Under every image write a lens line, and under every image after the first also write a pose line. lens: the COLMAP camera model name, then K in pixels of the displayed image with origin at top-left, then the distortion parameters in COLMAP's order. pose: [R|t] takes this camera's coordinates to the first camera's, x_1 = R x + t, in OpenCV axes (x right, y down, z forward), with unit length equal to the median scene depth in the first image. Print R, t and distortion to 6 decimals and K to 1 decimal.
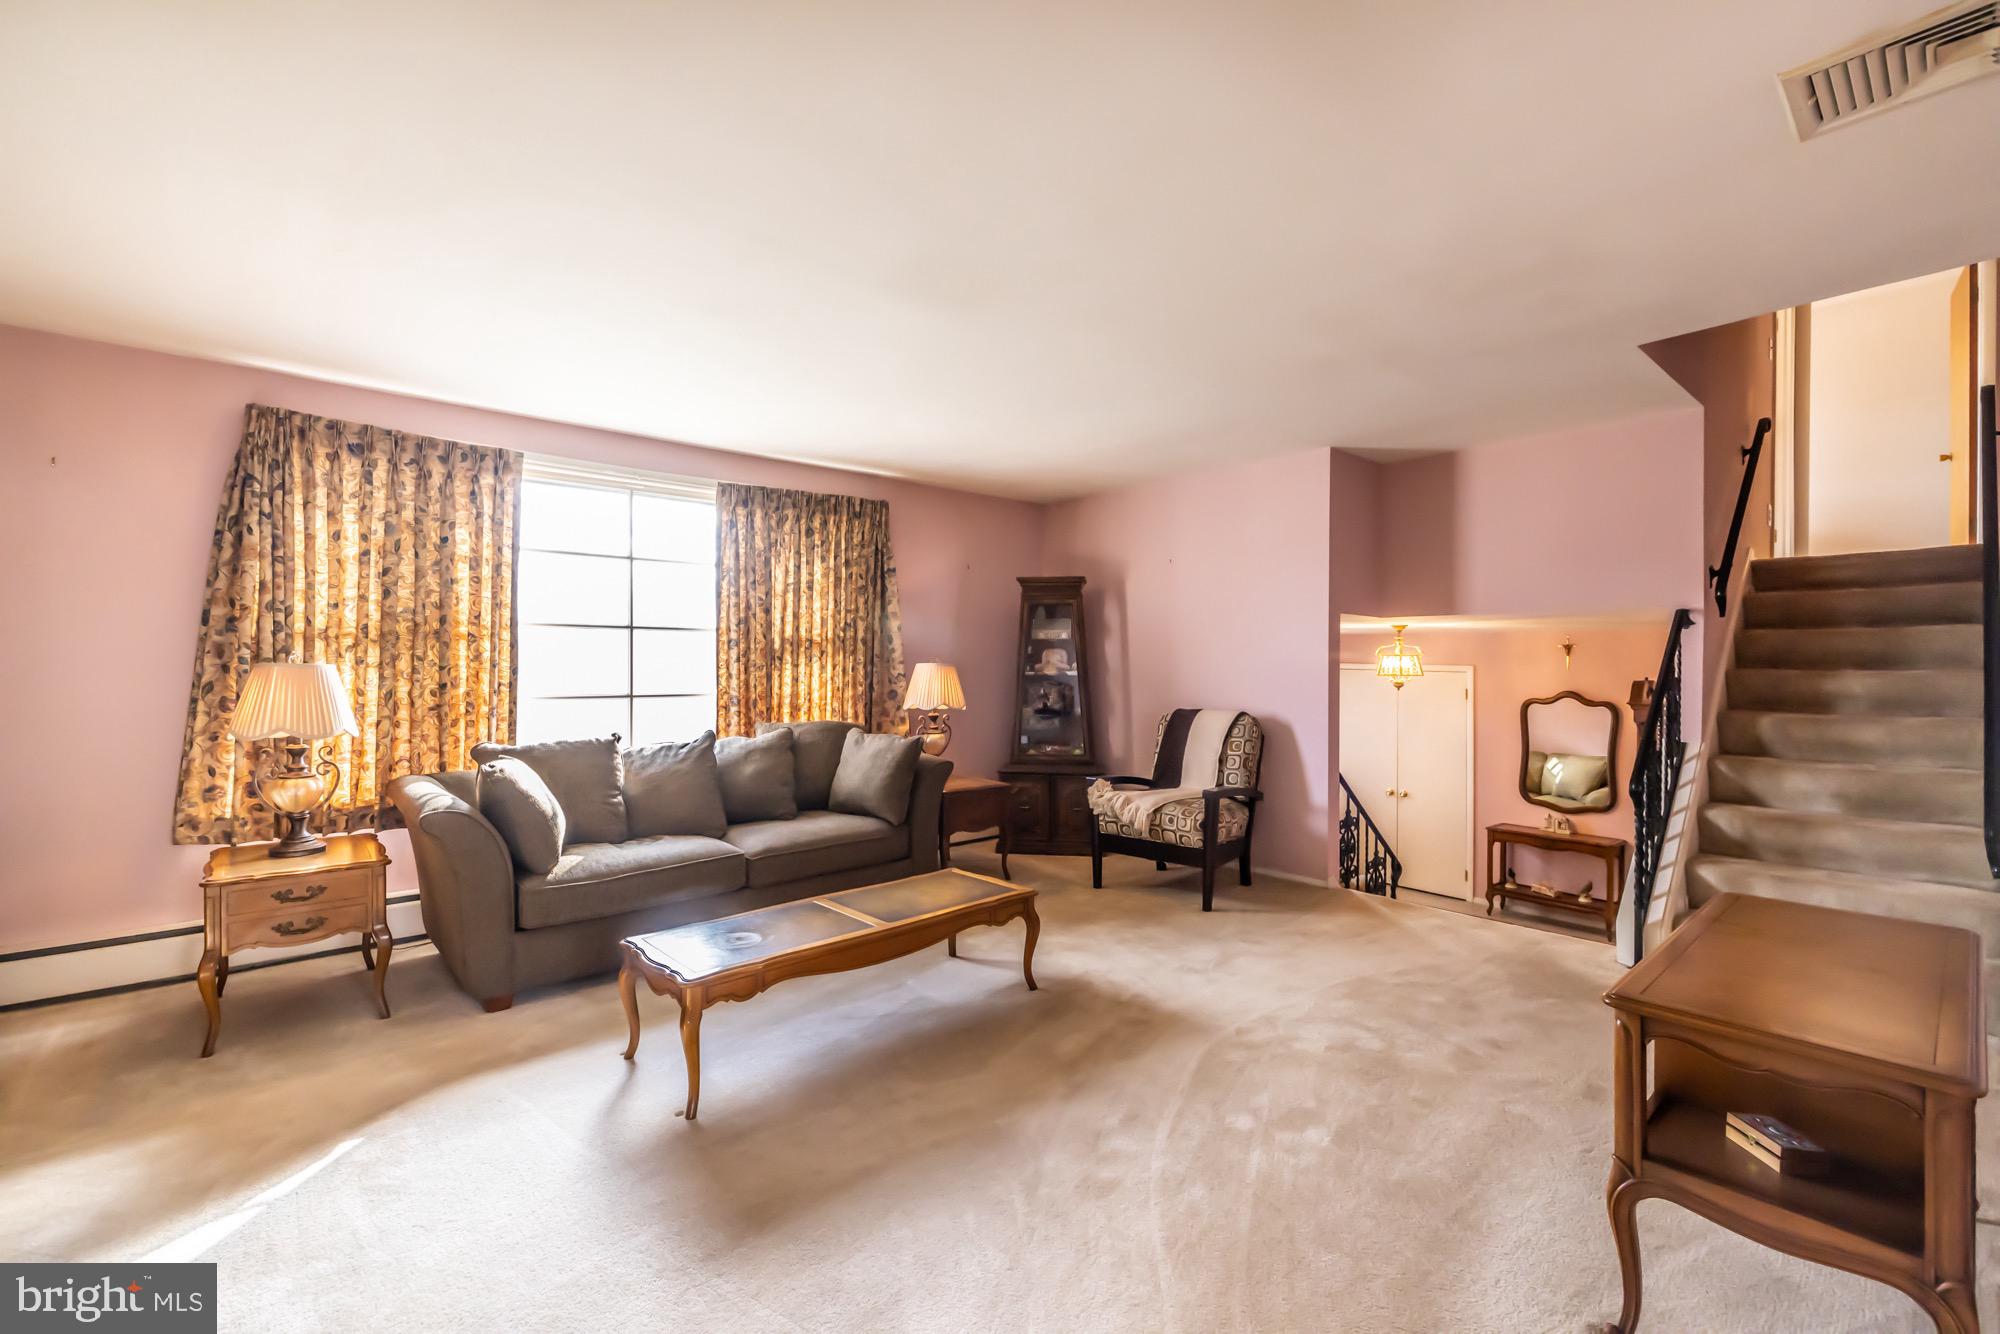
lens RADIAL K [[854.6, 0, 1012.2], [0, 854.6, 665.1], [0, 0, 1]] dist [-0.002383, -0.000783]
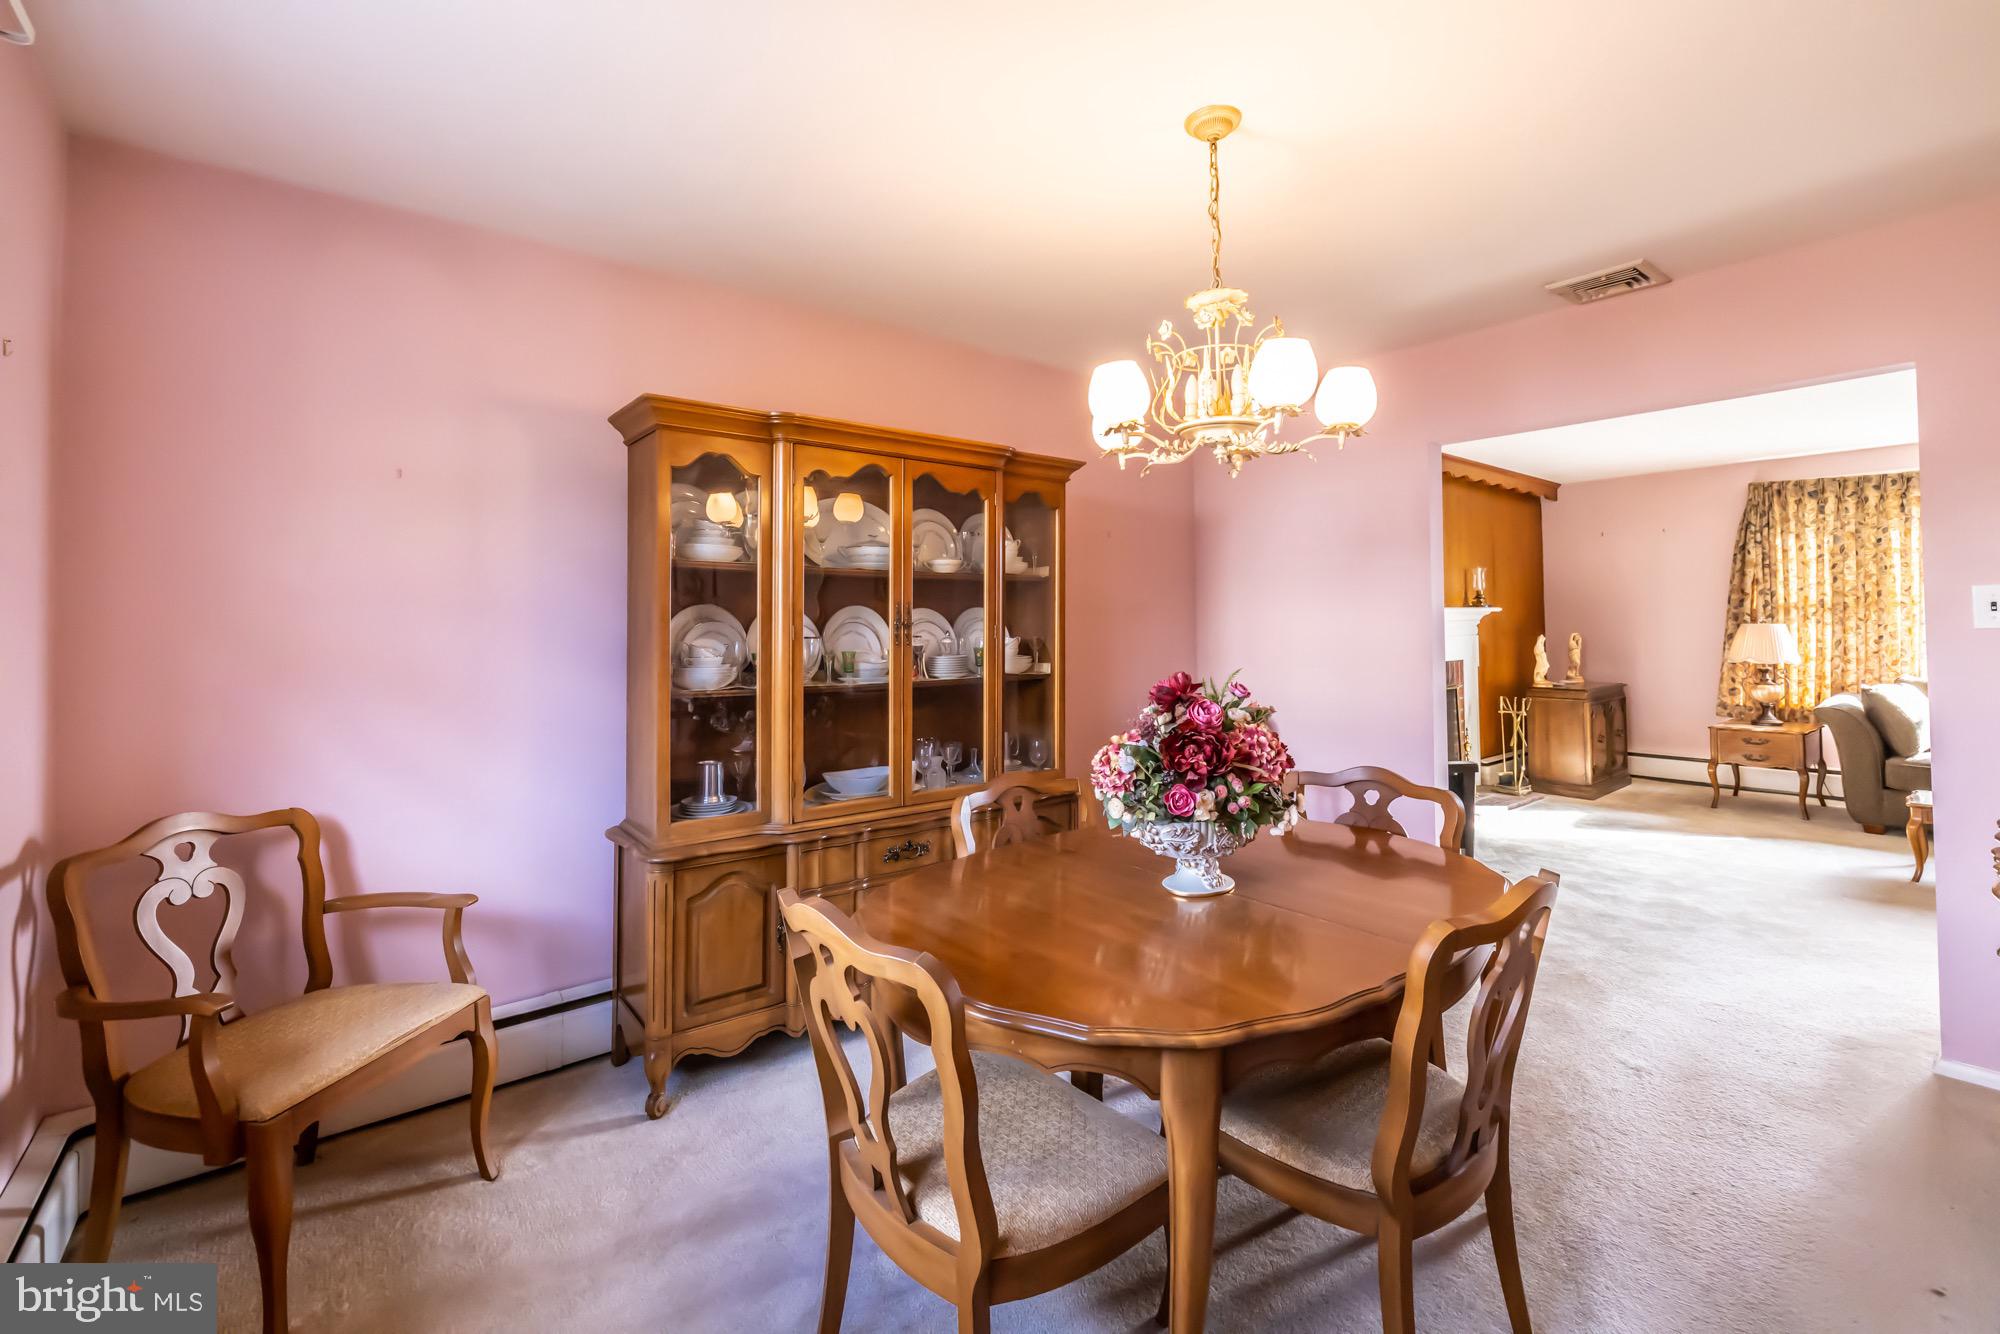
lens RADIAL K [[839.7, 0, 997.7], [0, 839.7, 618.2], [0, 0, 1]] dist [-0.001679, -0.000135]
pose [[-0.045771, -0.012862, -0.998869, 0.948875], [0.007989, 0.999880, -0.013241, -0.002355], [0.998920, -0.008586, -0.045663, -0.525301]]
